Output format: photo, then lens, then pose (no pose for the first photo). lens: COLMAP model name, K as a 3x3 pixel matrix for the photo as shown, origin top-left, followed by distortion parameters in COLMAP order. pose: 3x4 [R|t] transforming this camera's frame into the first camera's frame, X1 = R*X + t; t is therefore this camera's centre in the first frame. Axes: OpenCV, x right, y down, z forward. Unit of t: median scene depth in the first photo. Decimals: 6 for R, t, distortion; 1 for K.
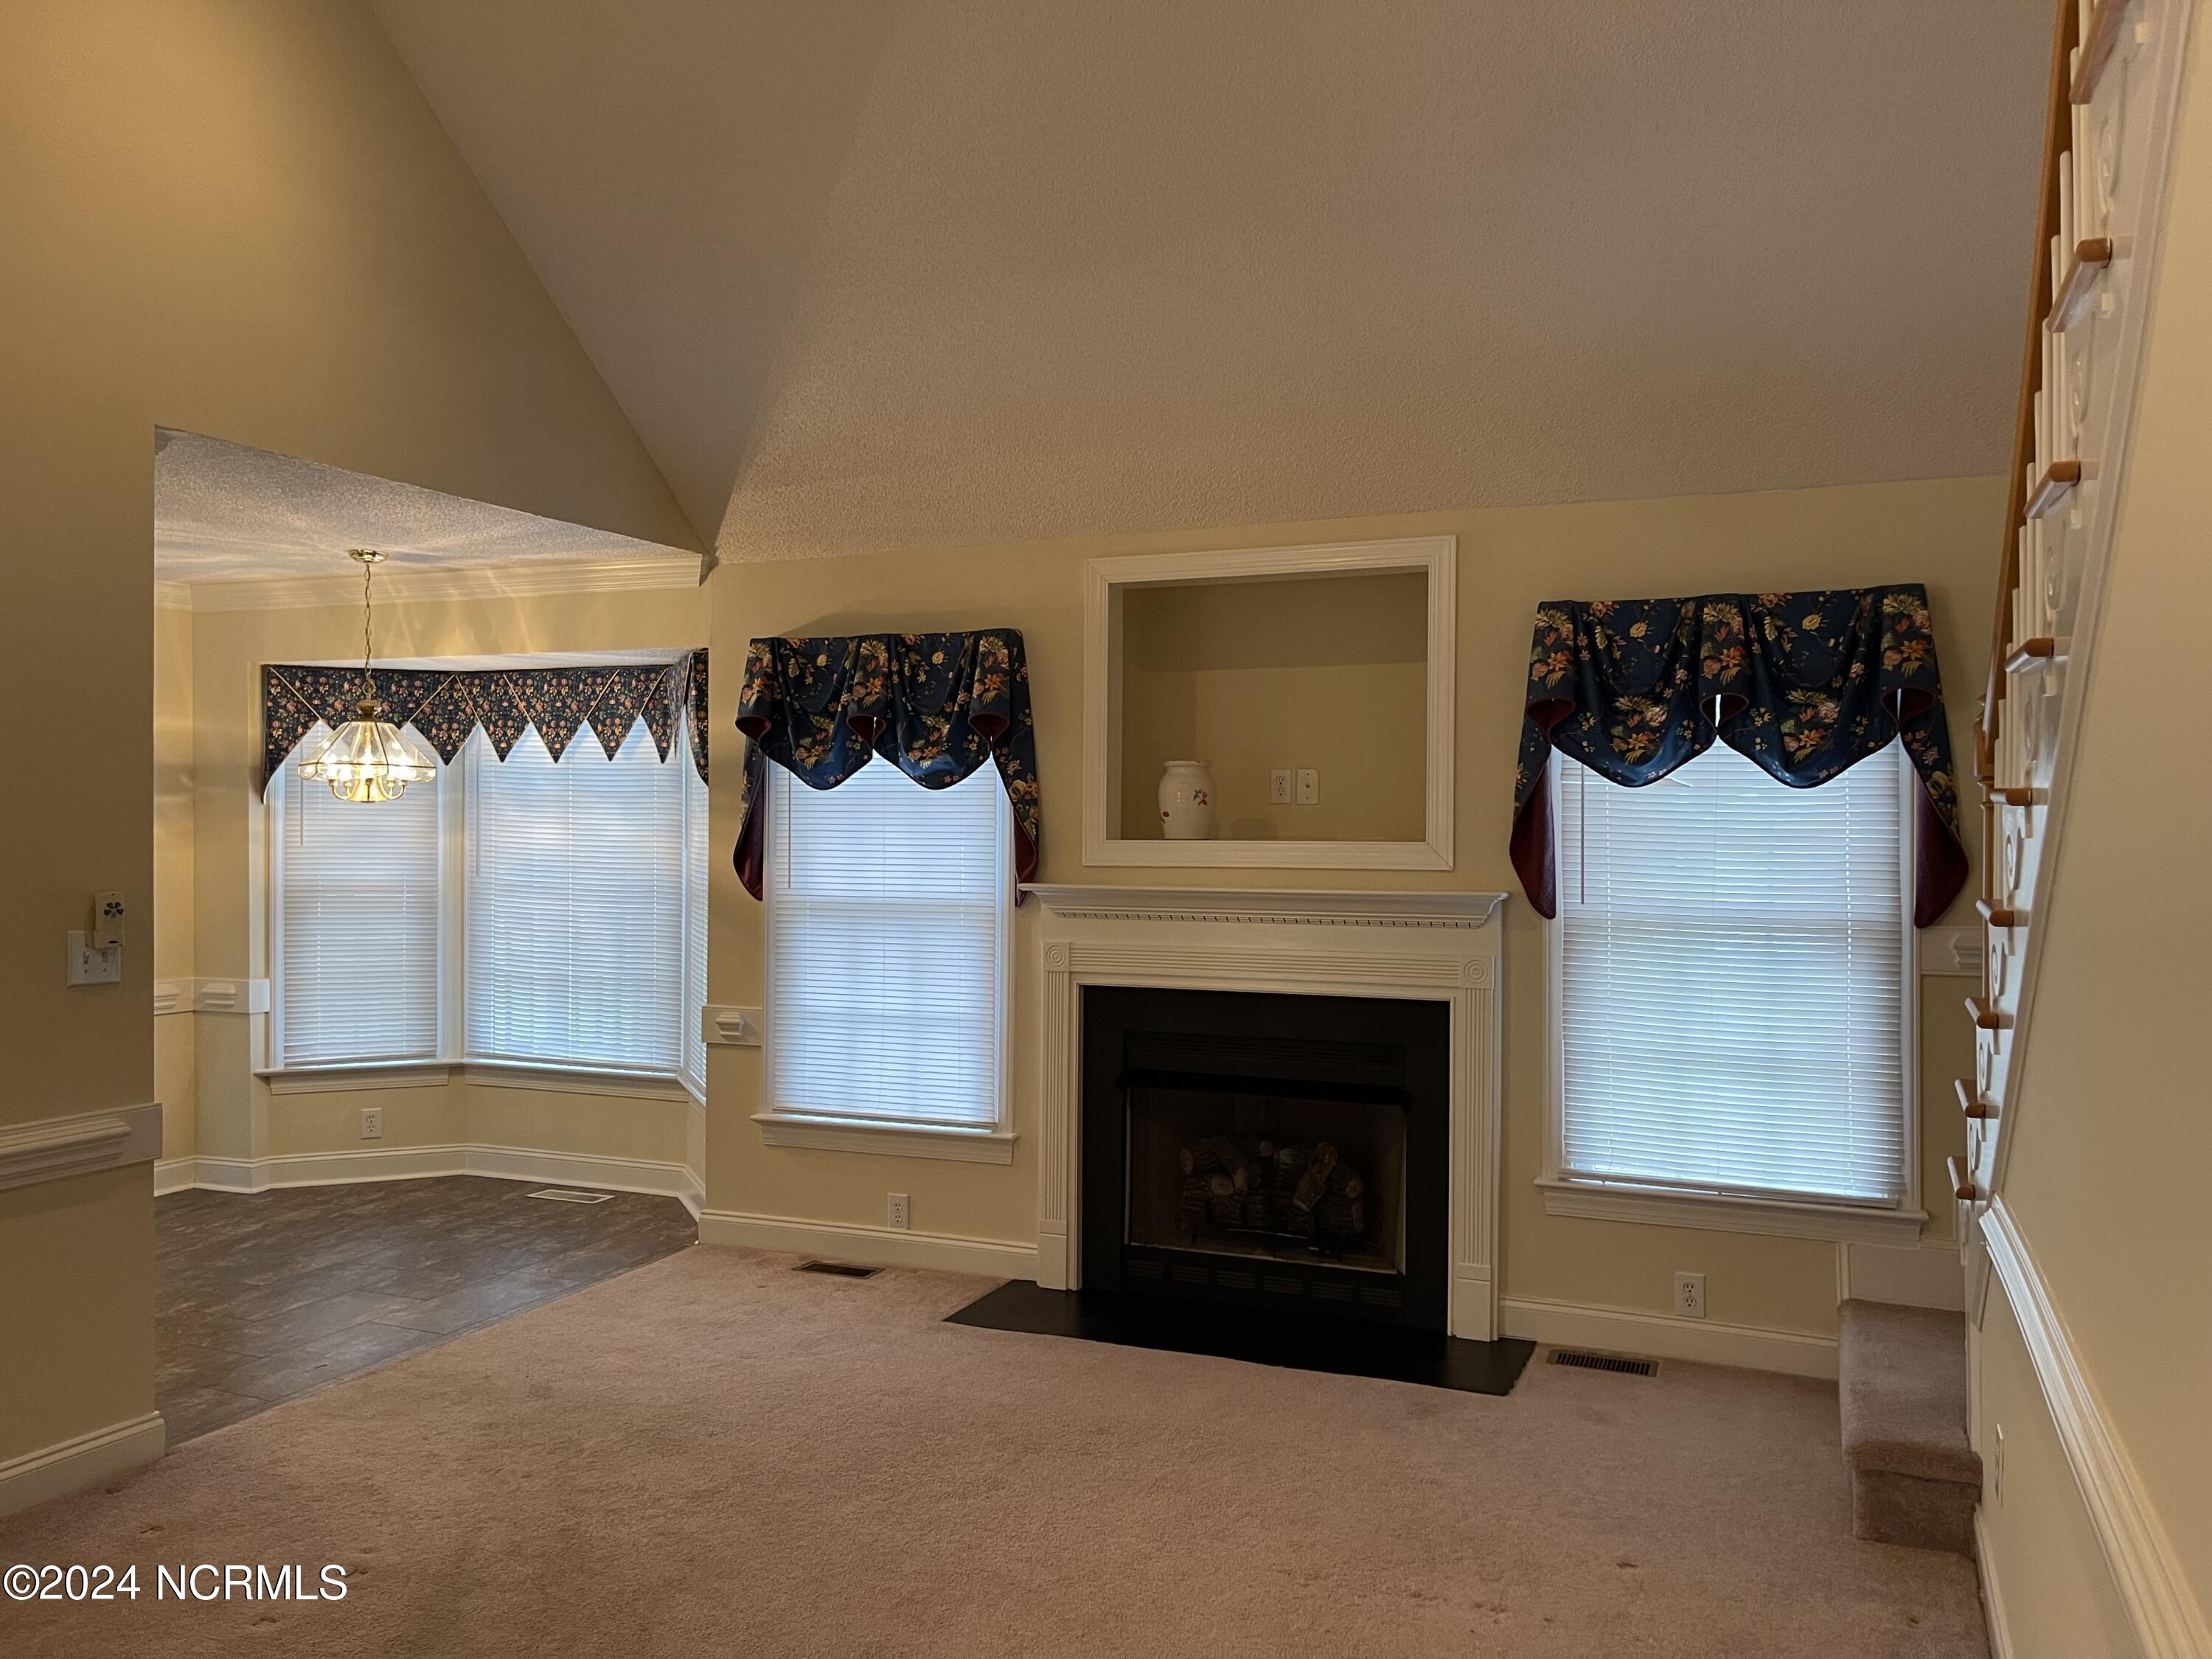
lens RADIAL K [[1680.6, 0, 1103.4], [0, 1680.6, 832.1], [0, 0, 1]] dist [0.061098, -0.059278]
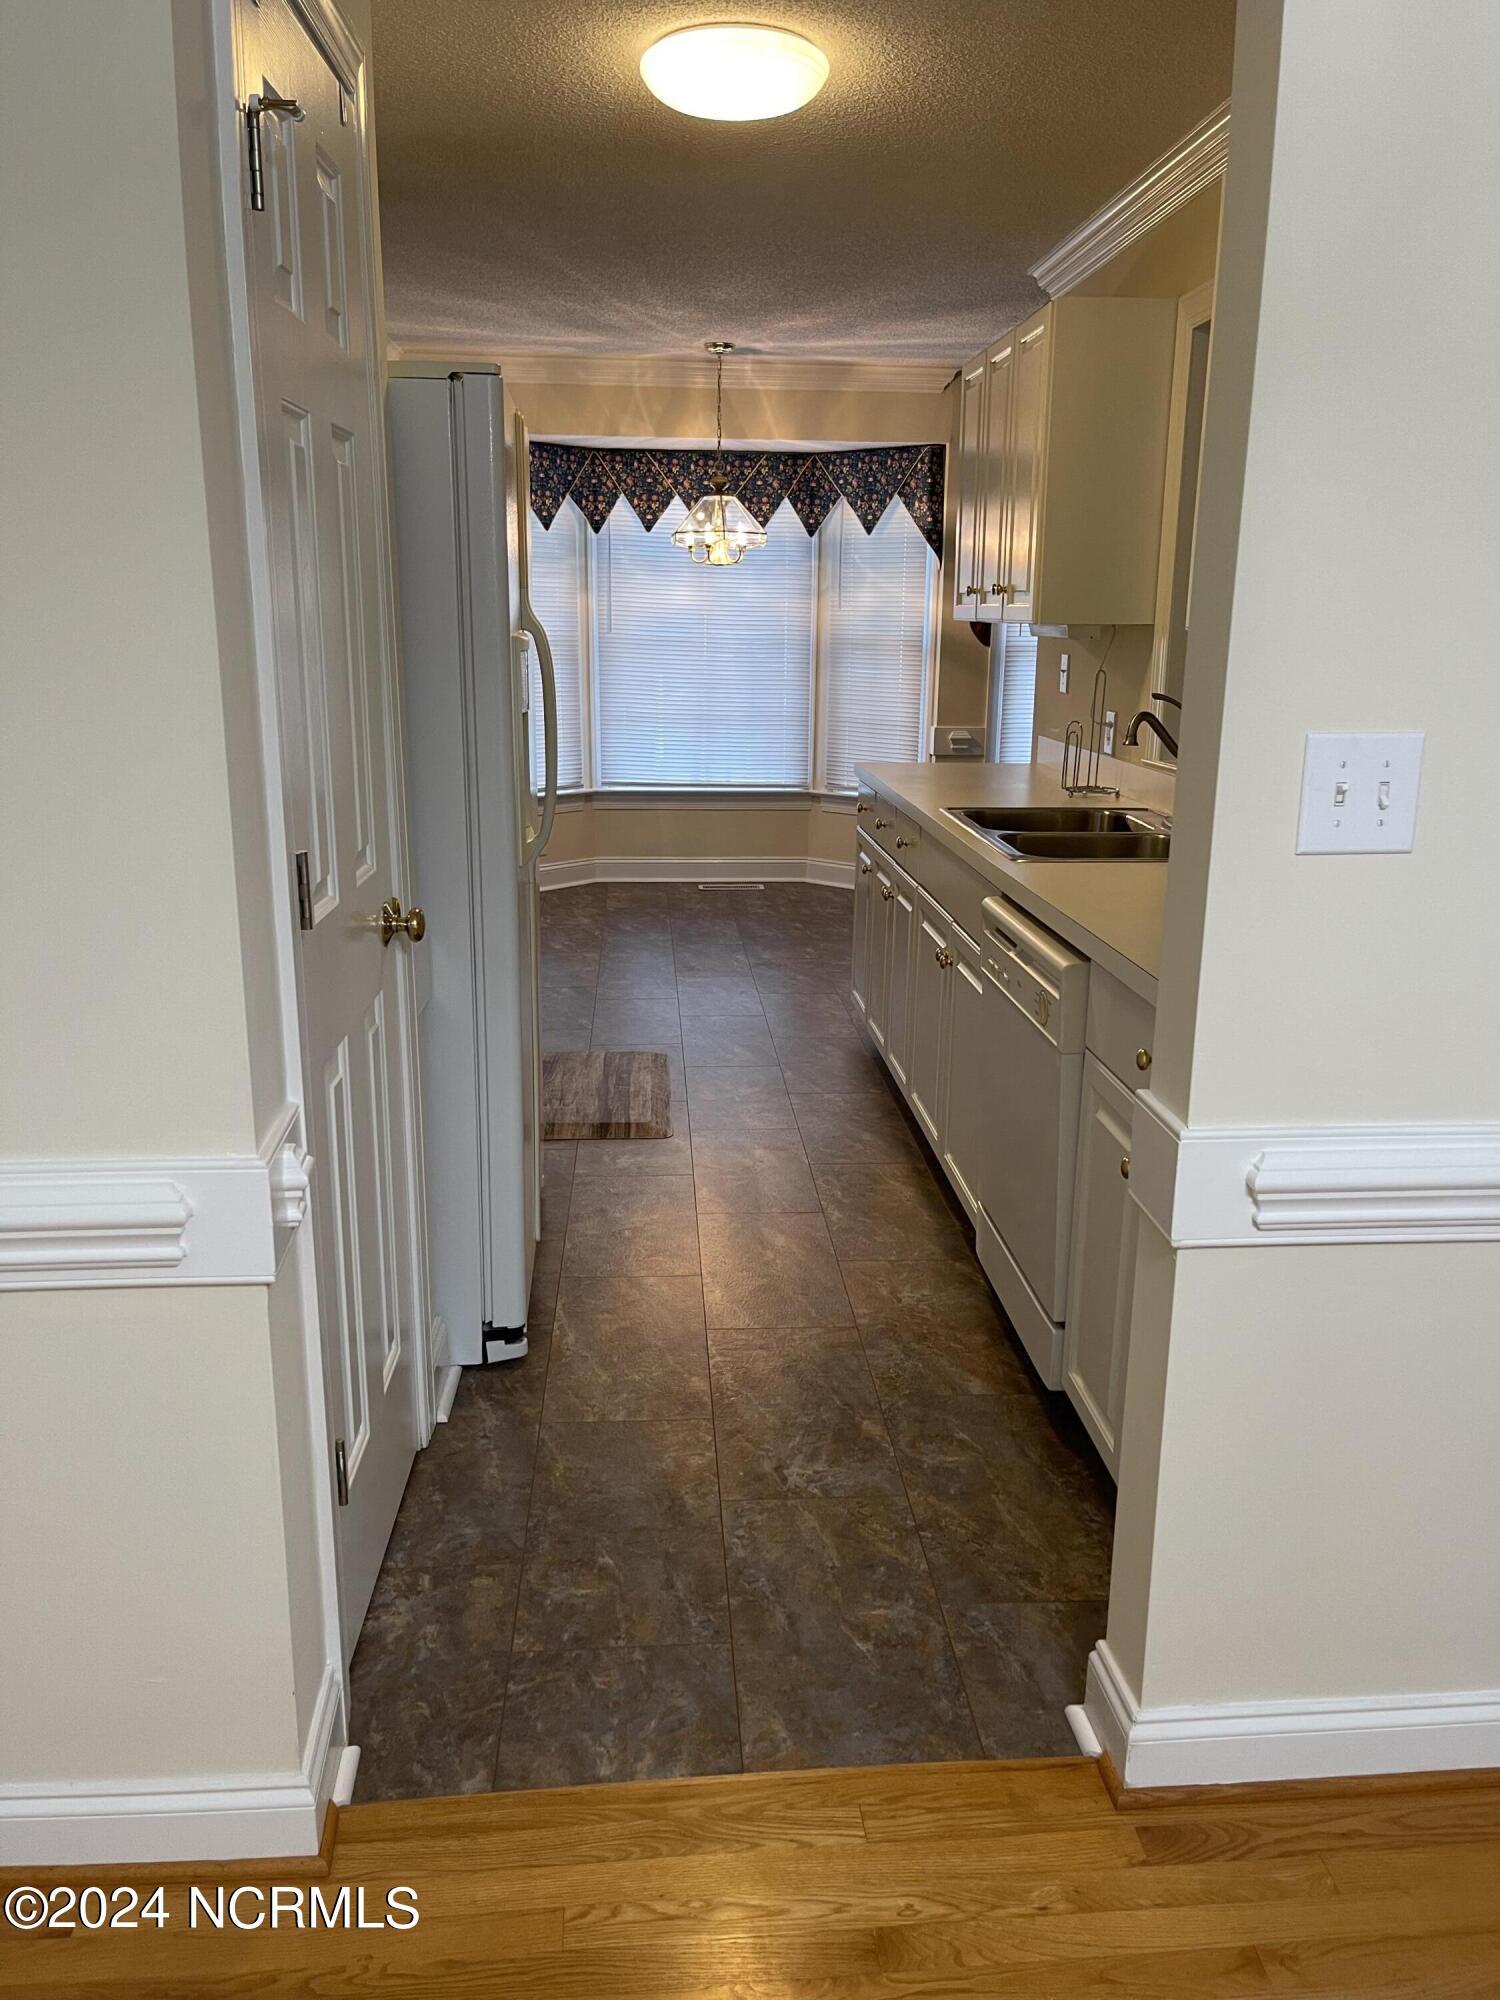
lens RADIAL K [[1519.5, 0, 748.5], [0, 1519.5, 1012.0], [0, 0, 1]] dist [0.061098, -0.059278]
pose [[0.890698, -0.113058, 0.440313, -0.990964], [-0.002443, 0.967376, 0.253333, 0.015256], [-0.454589, -0.226719, 0.861363, -0.038065]]
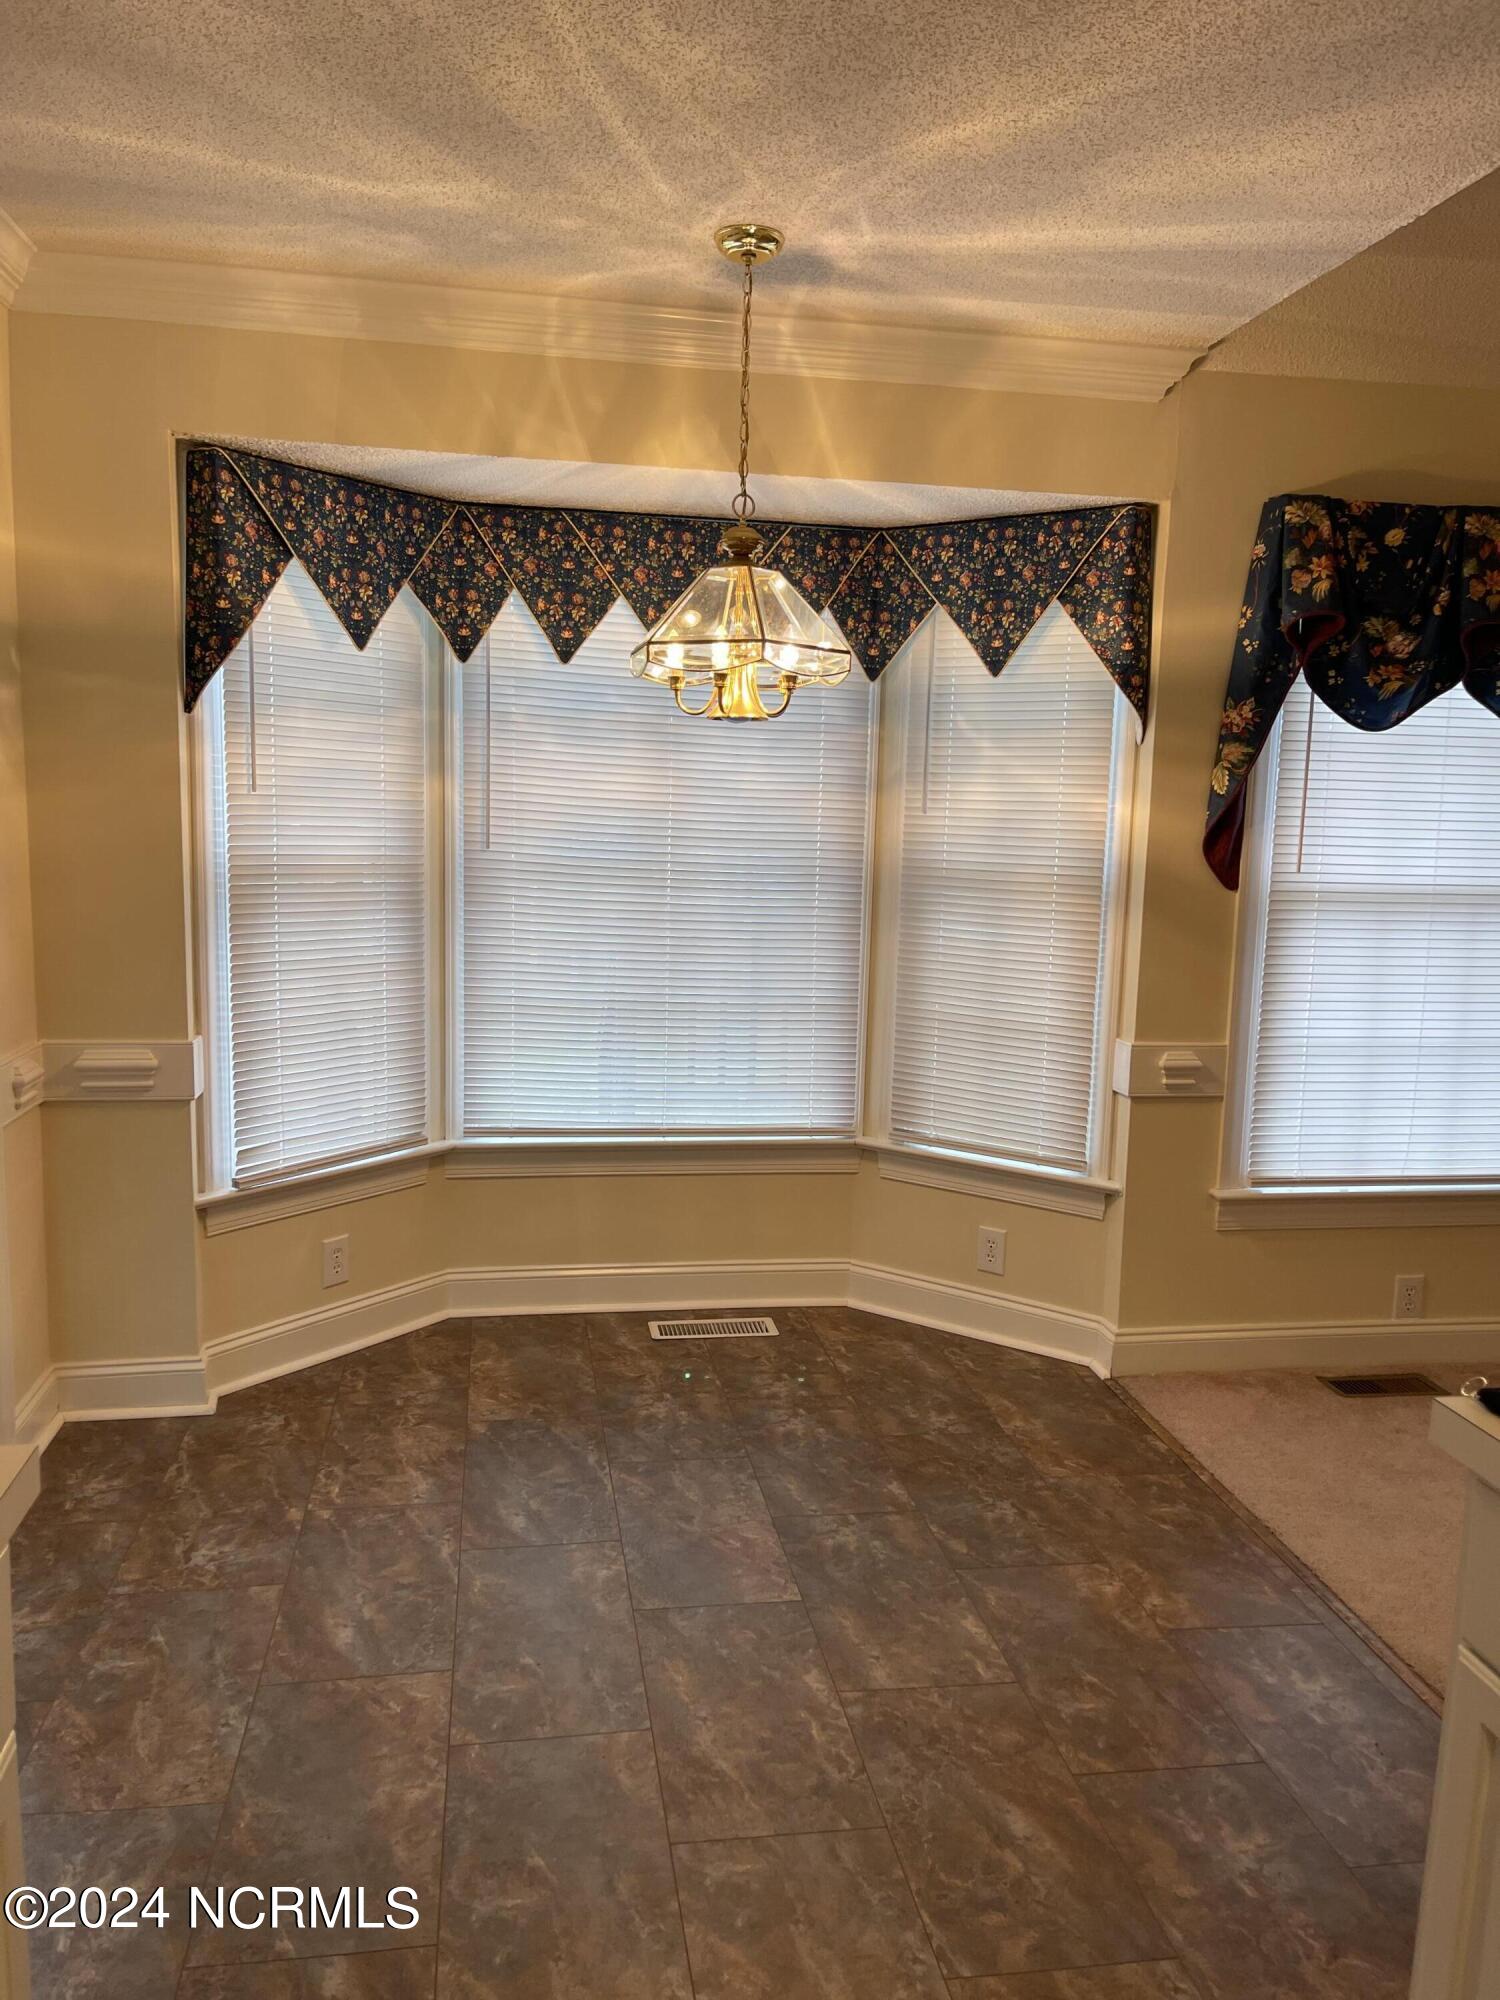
lens RADIAL K [[1519.5, 0, 749.2], [0, 1519.5, 1016.8], [0, 0, 1]] dist [0.061098, -0.059278]
pose [[0.846163, -0.056084, 0.529965, -0.739717], [-0.020020, 0.990400, 0.136774, 0.010696], [-0.532548, -0.126343, 0.836917, 0.599572]]
